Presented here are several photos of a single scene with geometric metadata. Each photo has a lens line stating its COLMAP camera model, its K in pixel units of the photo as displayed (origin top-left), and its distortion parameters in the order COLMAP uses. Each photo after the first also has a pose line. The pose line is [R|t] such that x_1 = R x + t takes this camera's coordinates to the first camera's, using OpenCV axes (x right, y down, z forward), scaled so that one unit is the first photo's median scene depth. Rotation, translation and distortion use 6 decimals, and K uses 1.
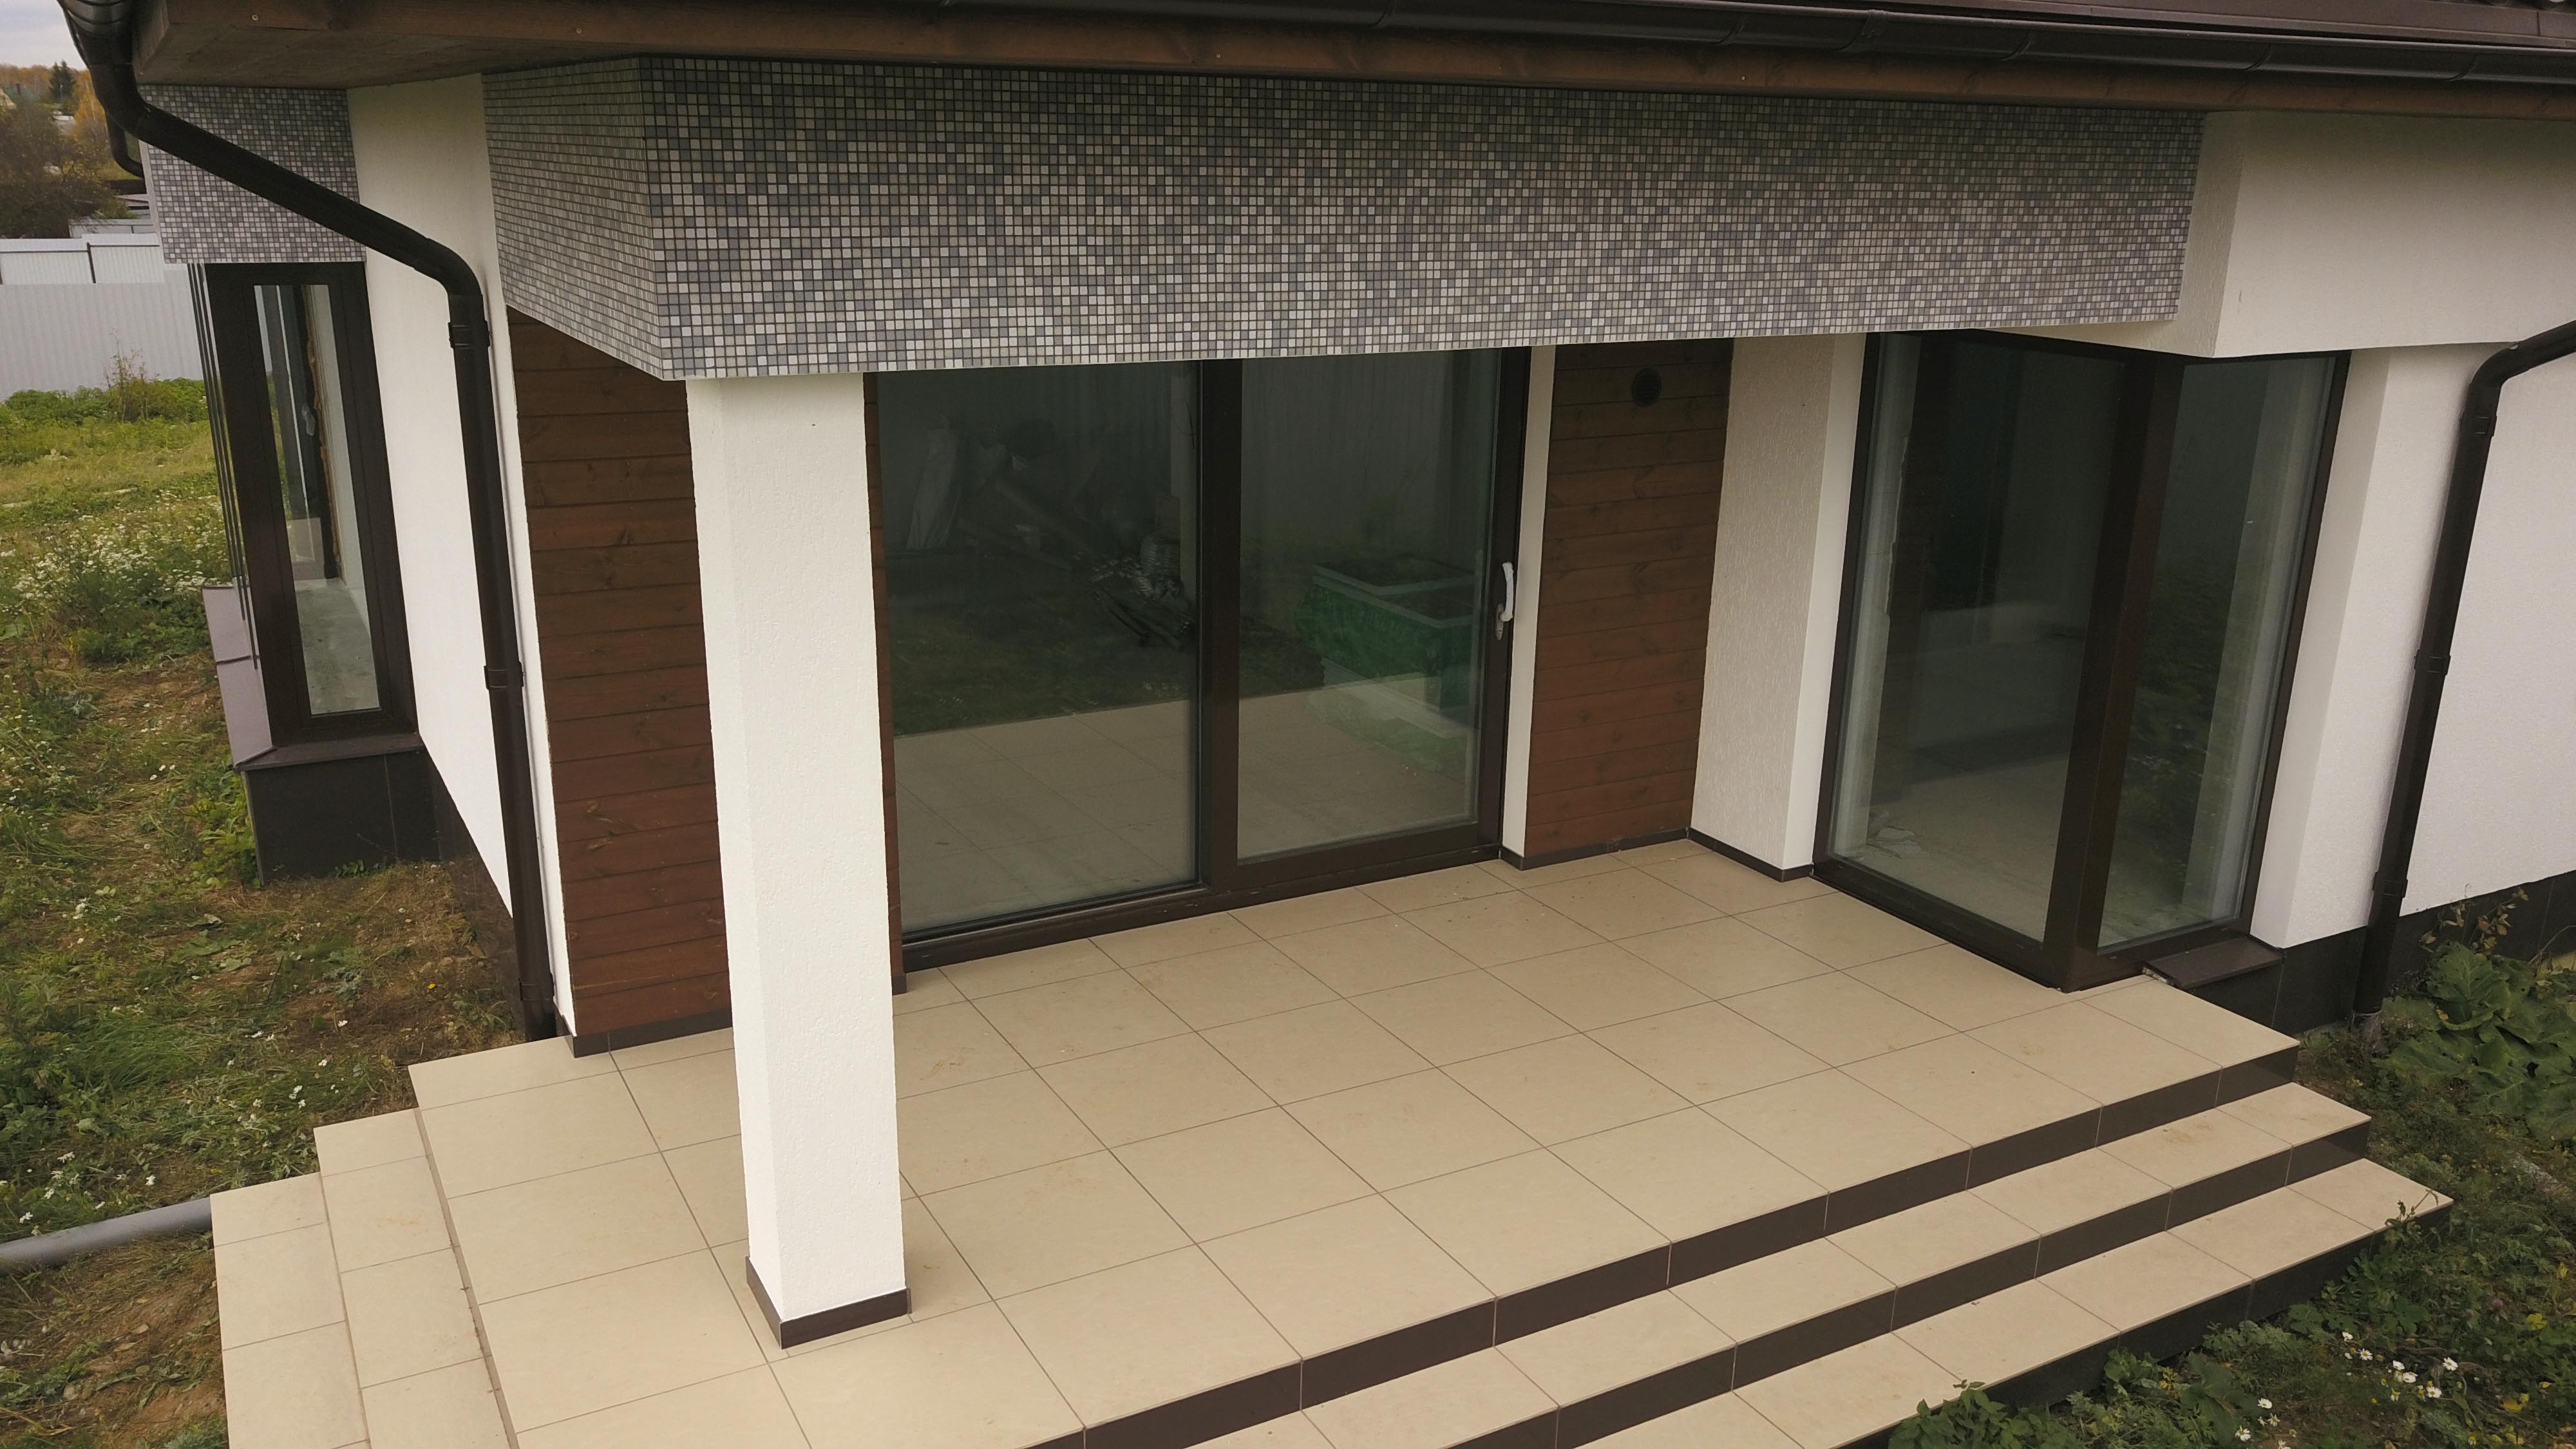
lens RADIAL K [[1975.2, 0, 1283.4], [0, 1975.2, 754.2], [0, 0, 1]] dist [0.006846, 0.003286]
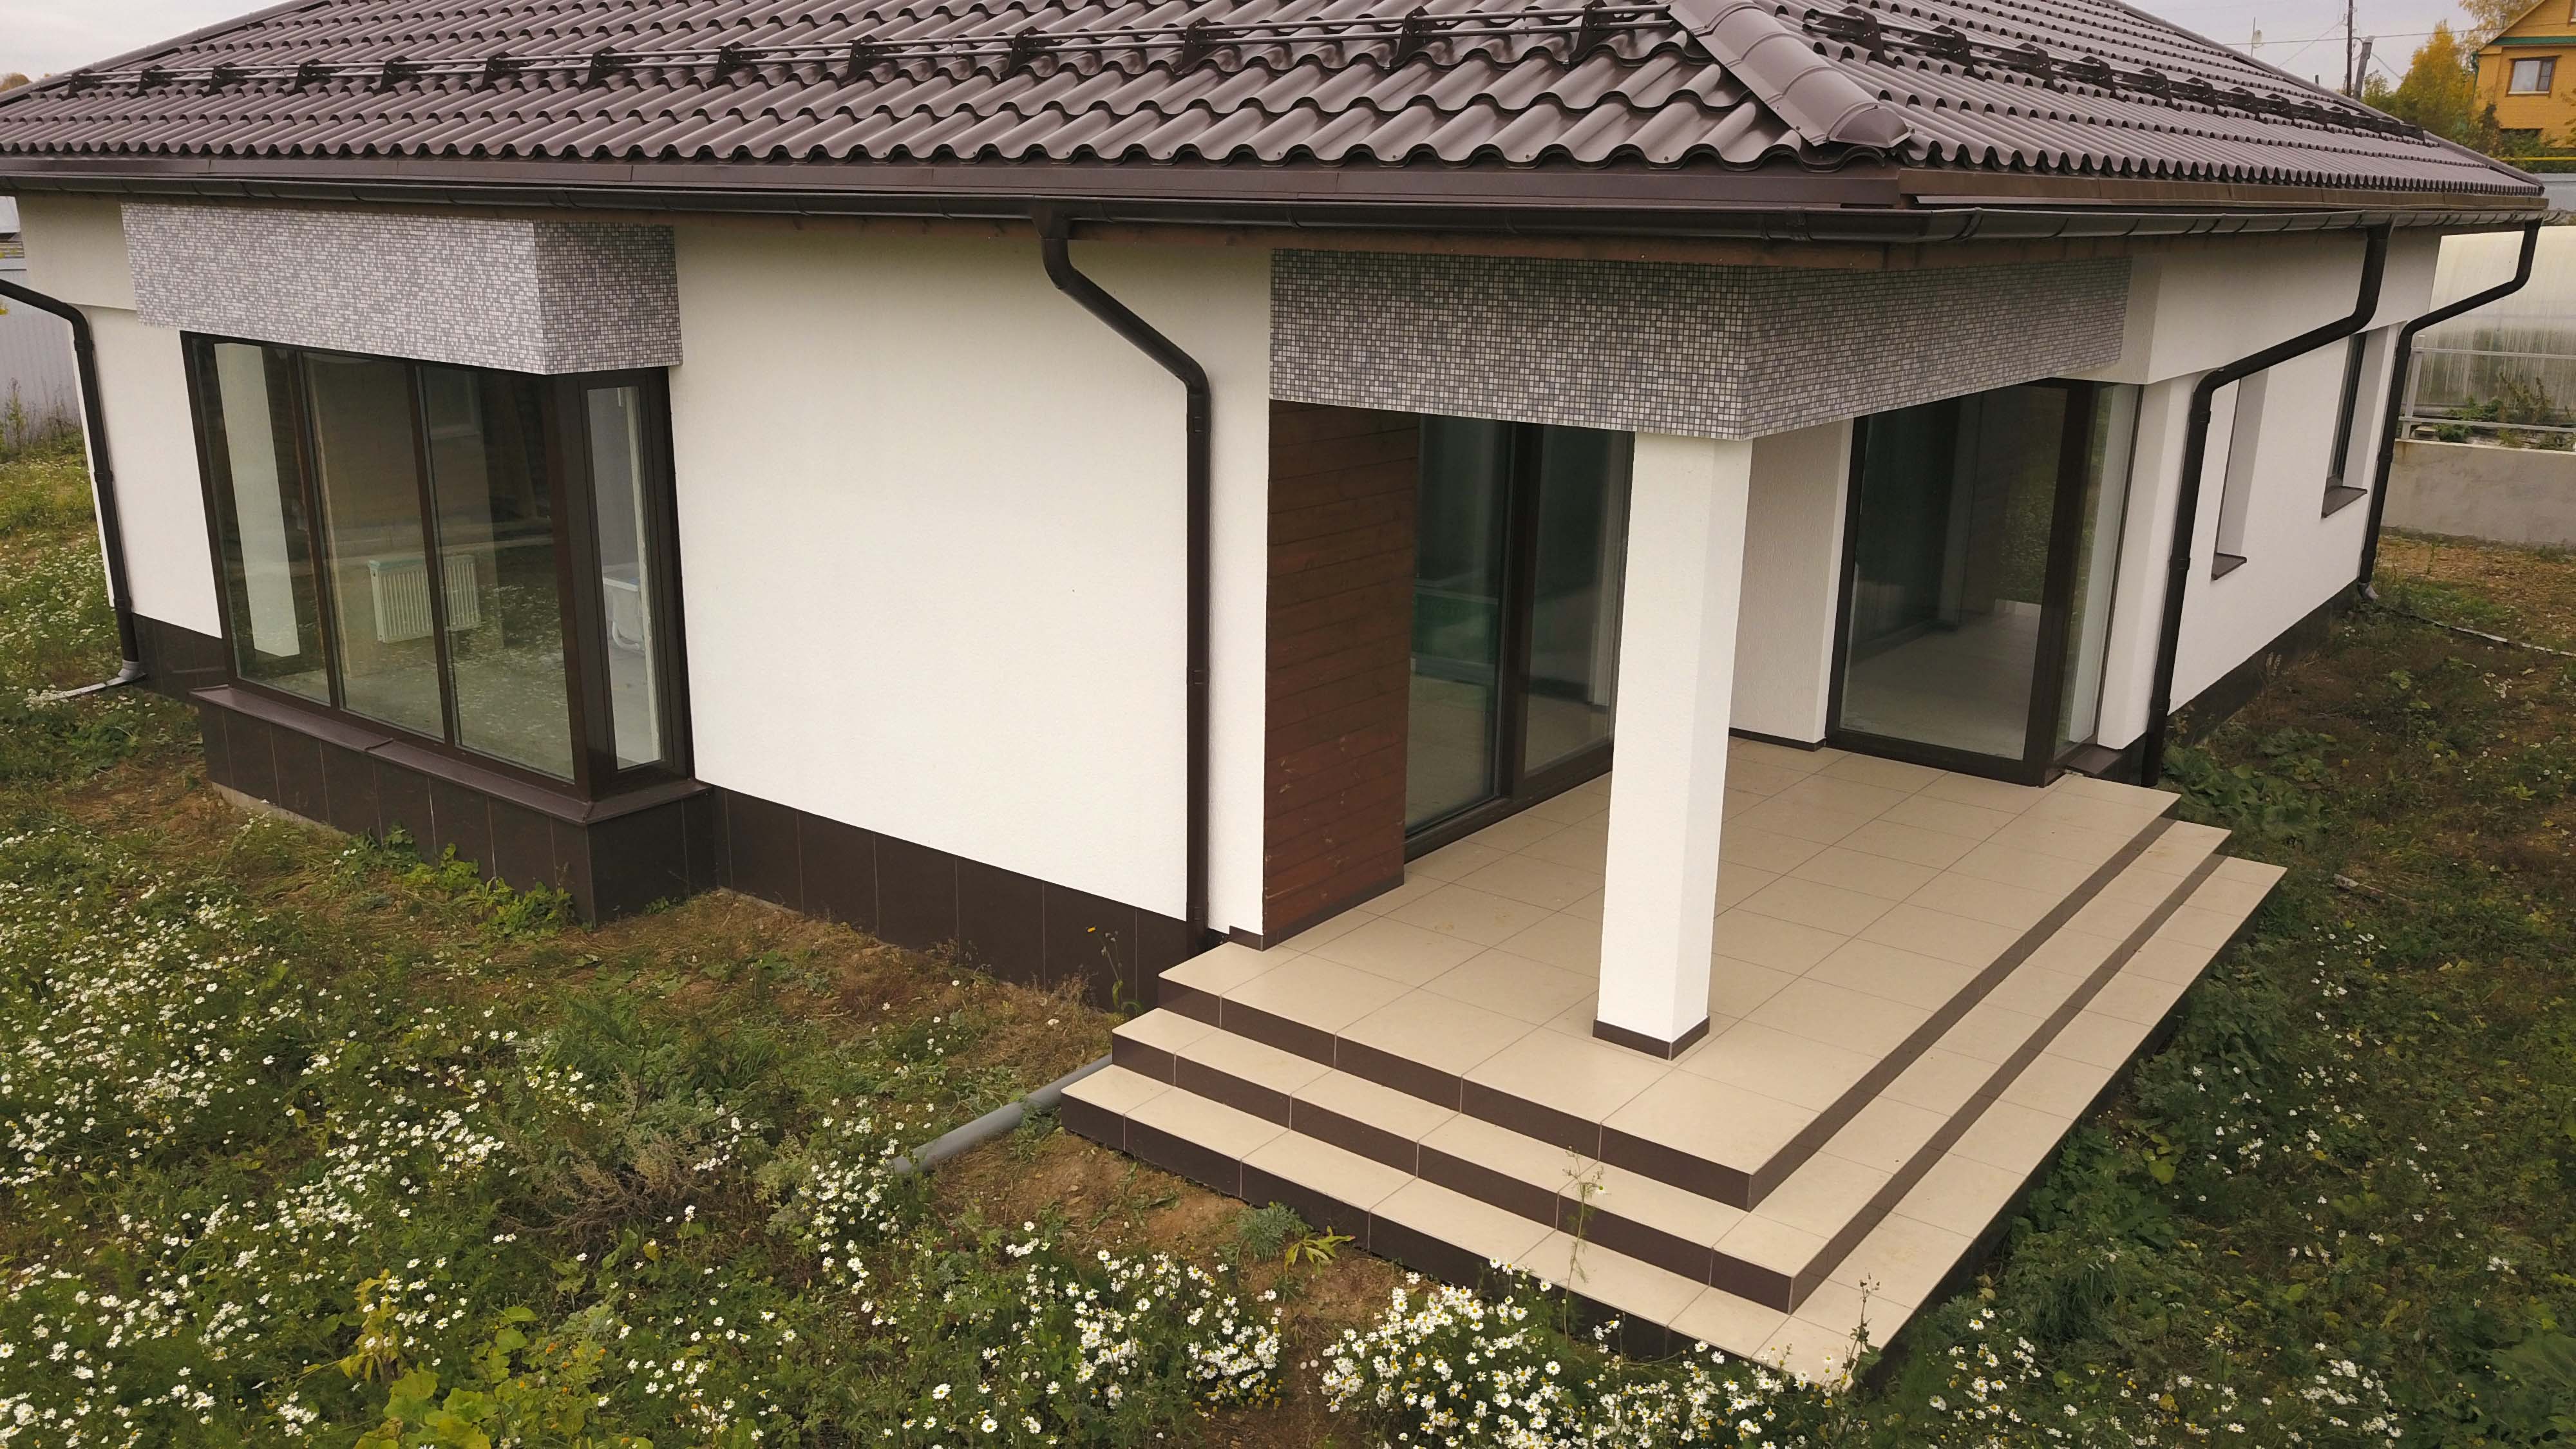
lens RADIAL K [[1959.9, 0, 1292.9], [0, 1959.9, 739.4], [0, 0, 1]] dist [0.010786, 0.000712]
pose [[0.921221, -0.111734, 0.372649, -0.637098], [0.119106, 0.992876, 0.003259, 0.005783], [-0.370358, 0.041382, 0.927967, -0.193186]]
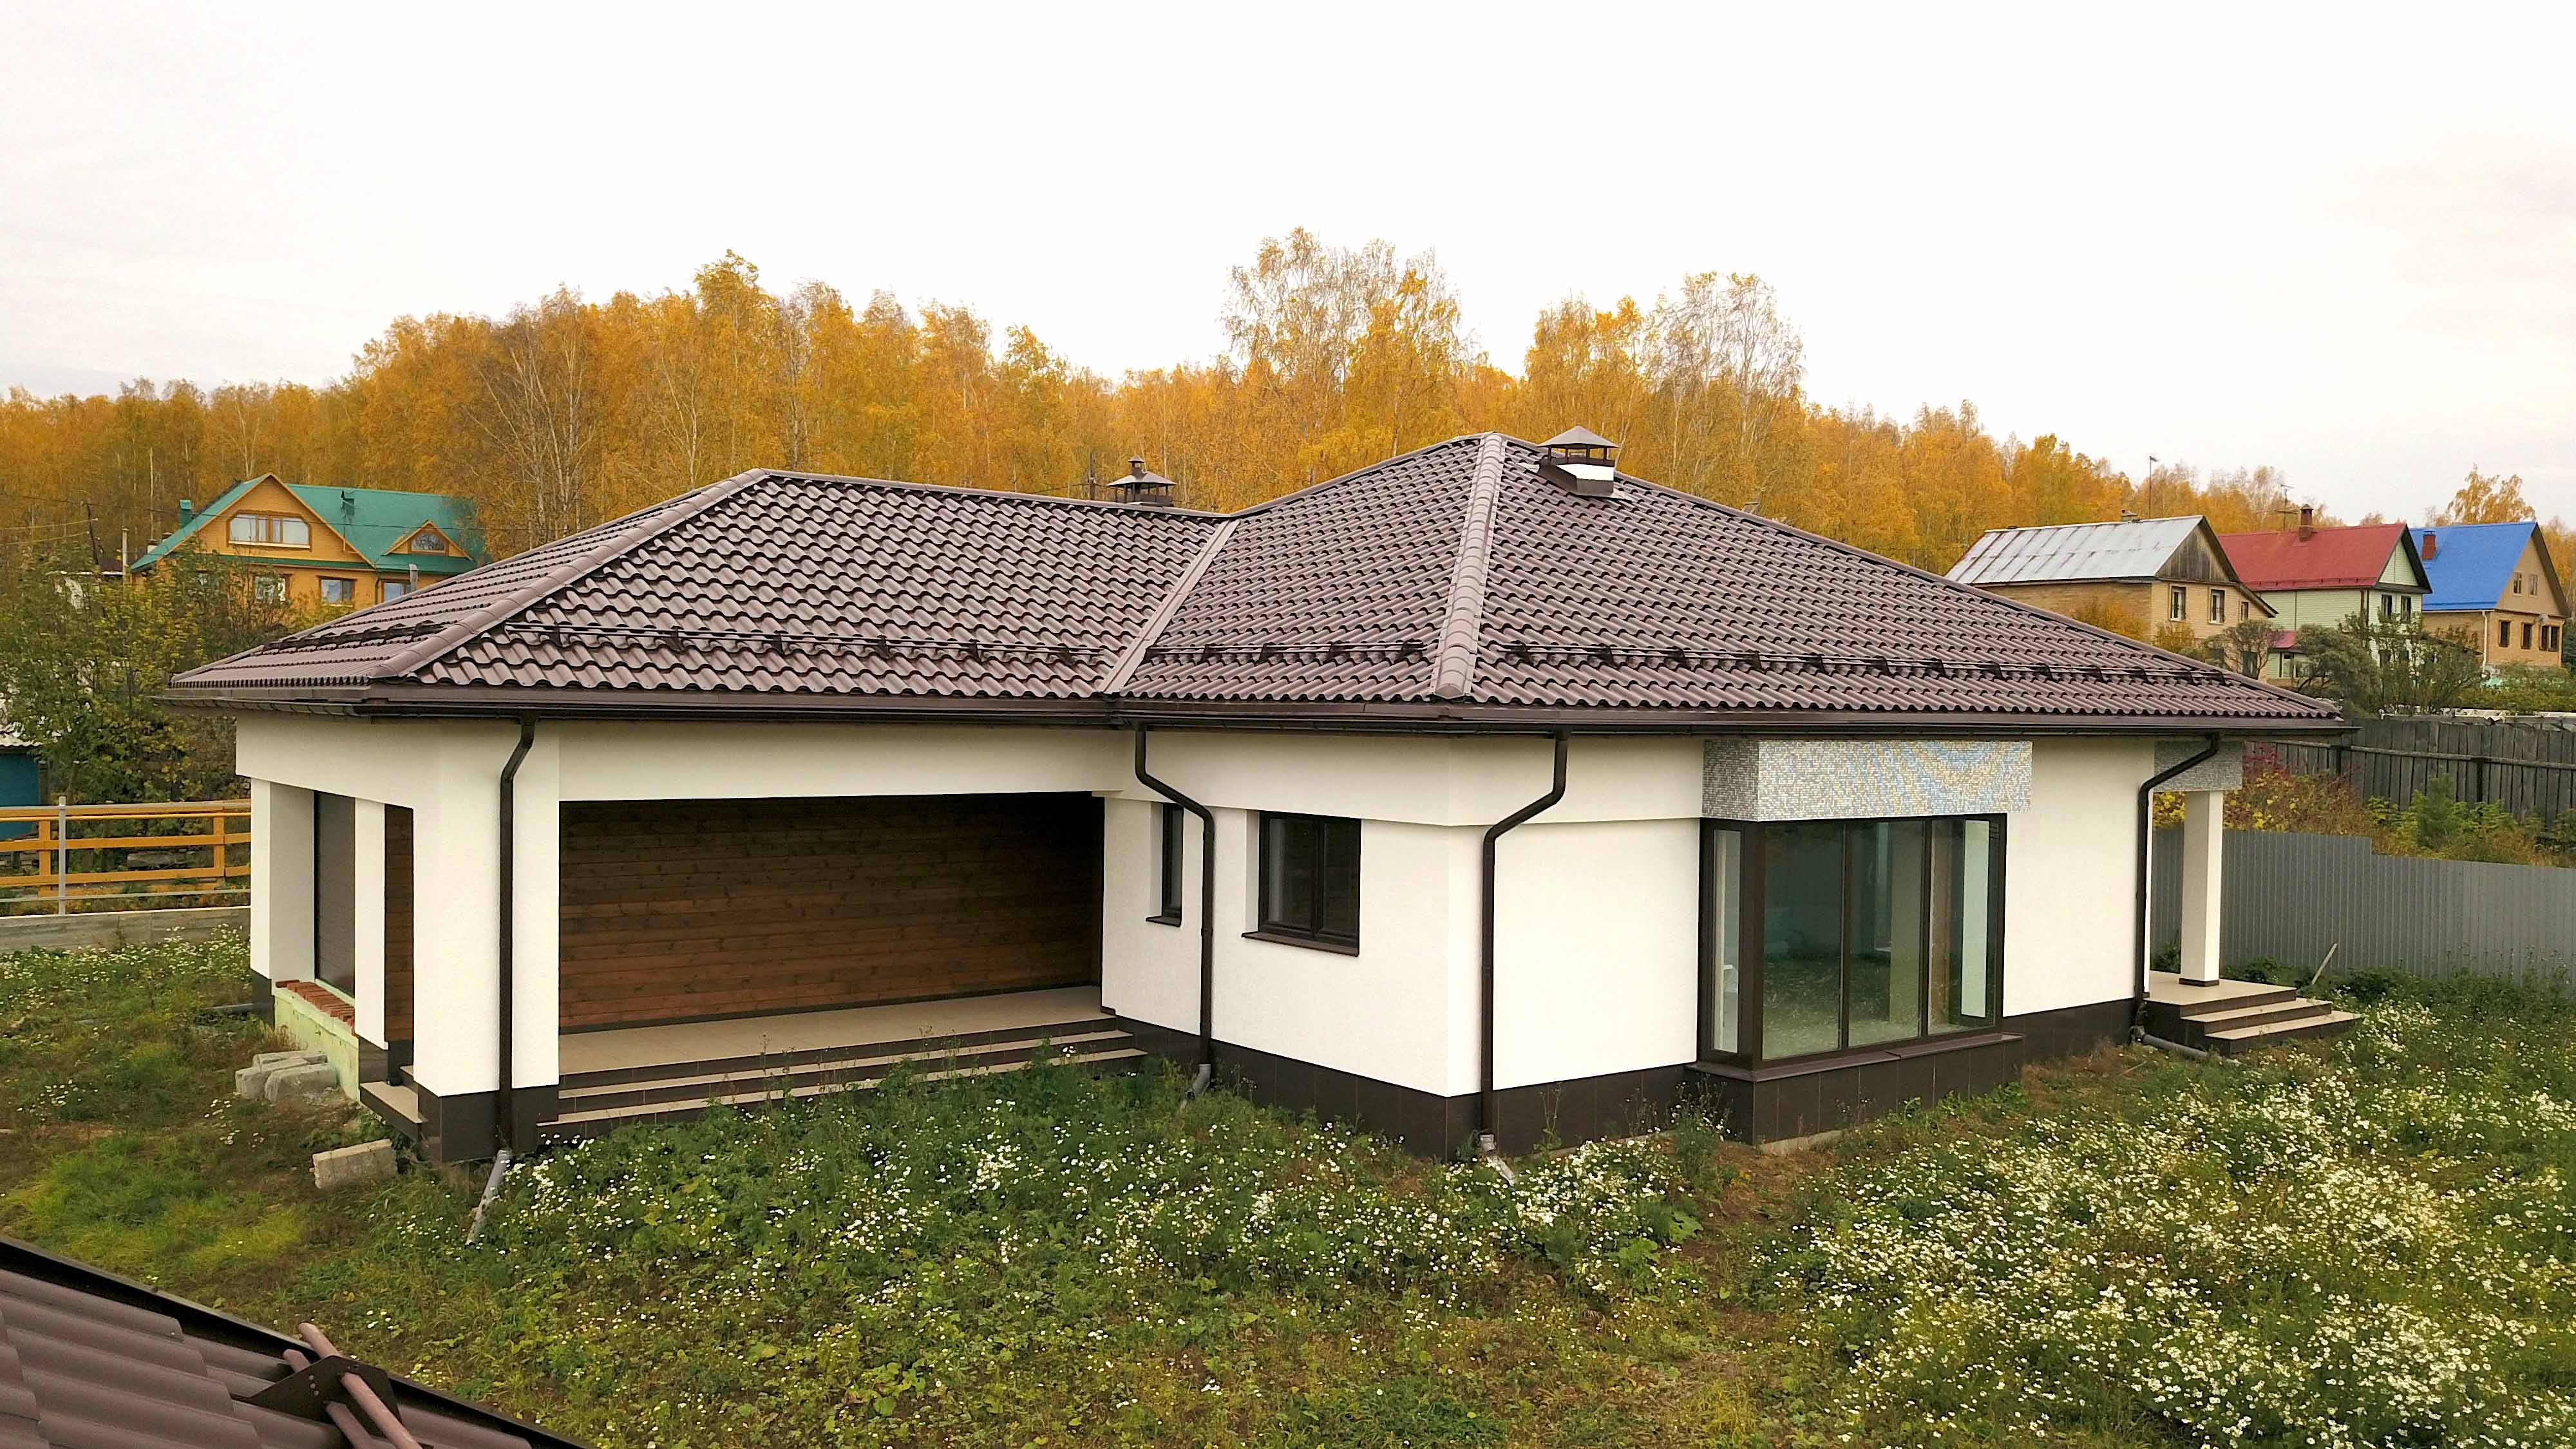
lens RADIAL K [[1975.2, 0, 1283.4], [0, 1975.2, 754.2], [0, 0, 1]] dist [0.006846, 0.003286]
pose [[-0.129804, -0.048334, 0.990361, -2.927080], [0.277864, 0.957017, 0.083126, -0.799360], [-0.951810, 0.285976, -0.110795, 2.210571]]
